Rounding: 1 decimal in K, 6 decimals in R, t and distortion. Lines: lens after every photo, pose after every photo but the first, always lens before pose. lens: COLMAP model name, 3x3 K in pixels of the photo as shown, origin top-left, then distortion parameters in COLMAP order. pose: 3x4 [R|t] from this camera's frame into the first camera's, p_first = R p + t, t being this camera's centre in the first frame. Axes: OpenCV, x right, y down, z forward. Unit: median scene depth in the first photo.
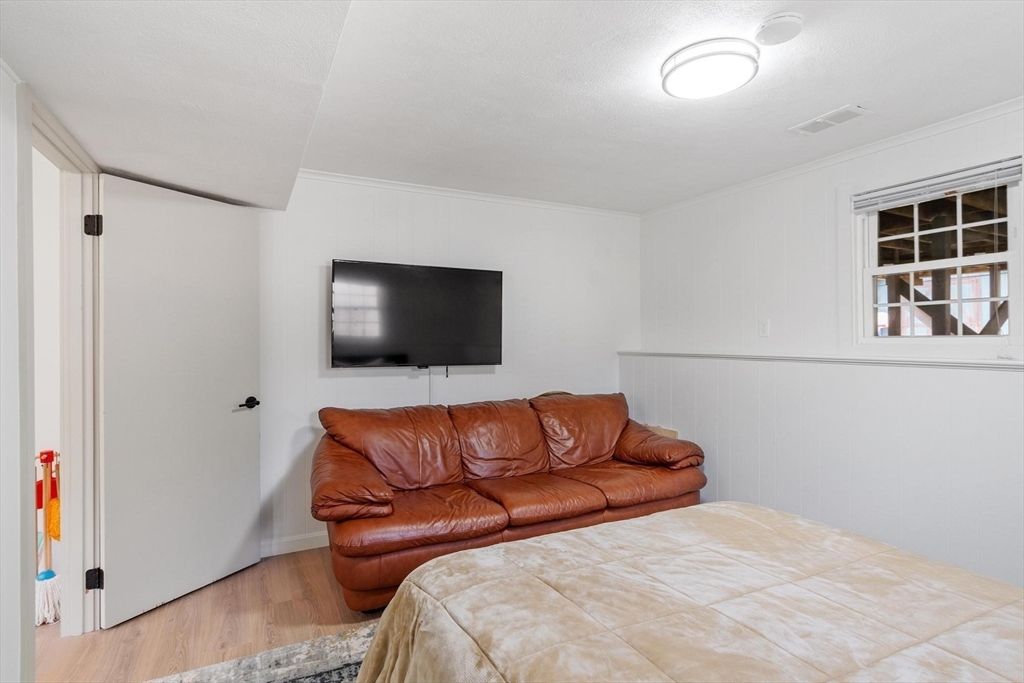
lens RADIAL K [[511.2, 0, 513.1], [0, 511.2, 336.4], [0, 0, 1]] dist [-0.052843, 0.000019]
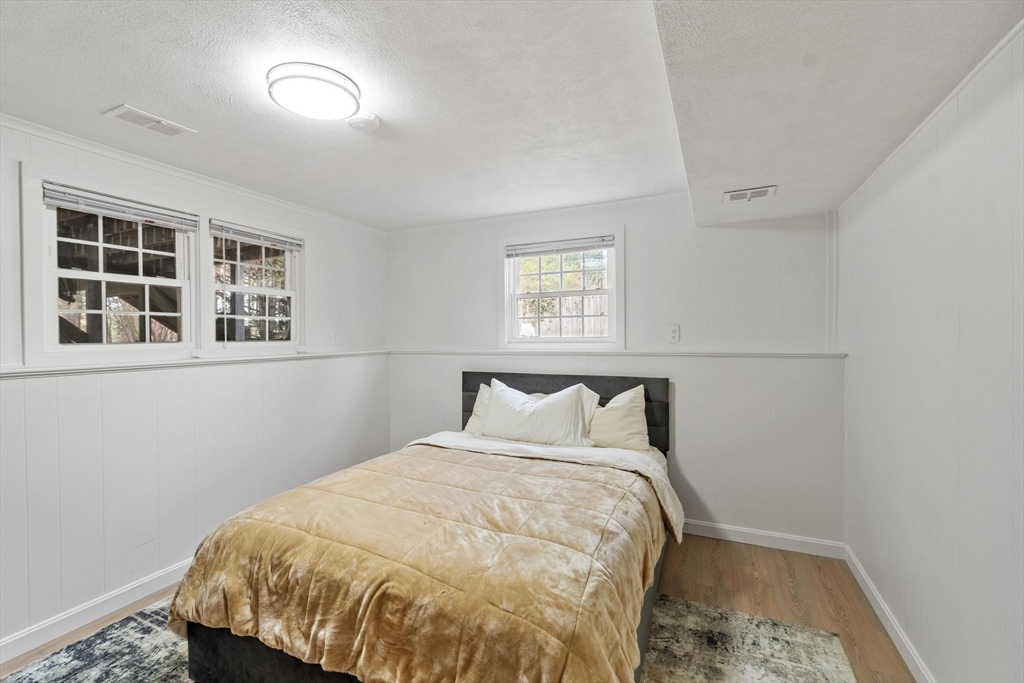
lens RADIAL K [[439.8, 0, 508.0], [0, 439.8, 342.6], [0, 0, 1]] dist [0.001217, 0.000427]
pose [[-0.614176, 0.000342, 0.789169, -0.445523], [0.010190, 0.999920, 0.007497, 0.000550], [-0.789104, 0.012646, -0.614130, 0.900378]]
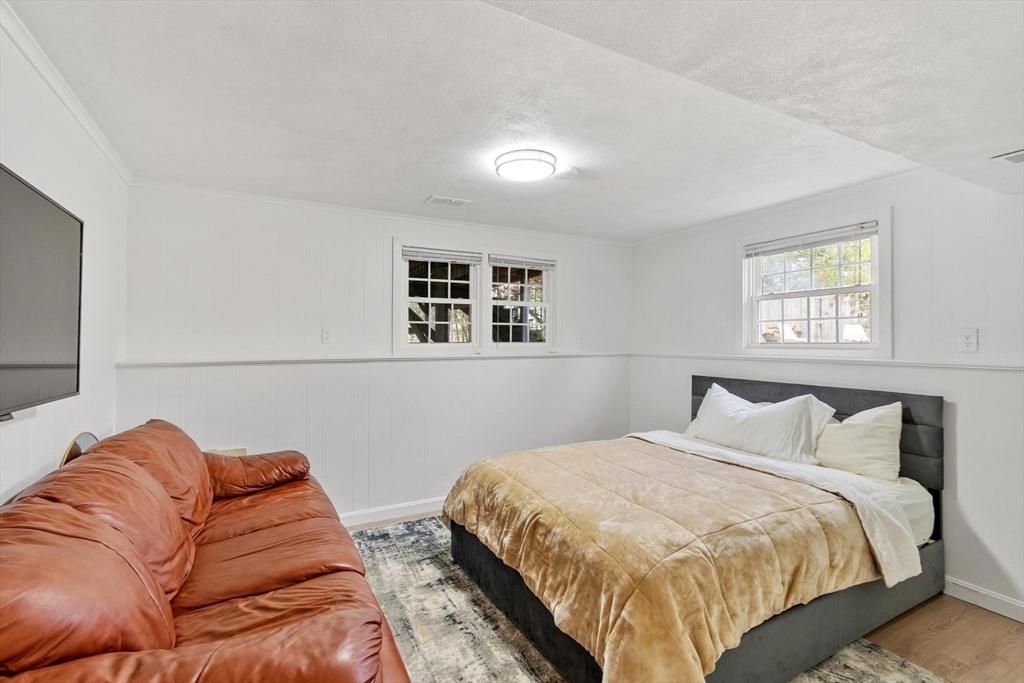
lens RADIAL K [[446.8, 0, 512.0], [0, 446.8, 341.5], [0, 0, 1]] dist [0.001624, -0.000254]
pose [[-0.033265, 0.003508, 0.999440, -0.679667], [-0.004464, 0.999983, -0.003659, 0.000662], [-0.999437, -0.004583, -0.033249, 0.777641]]
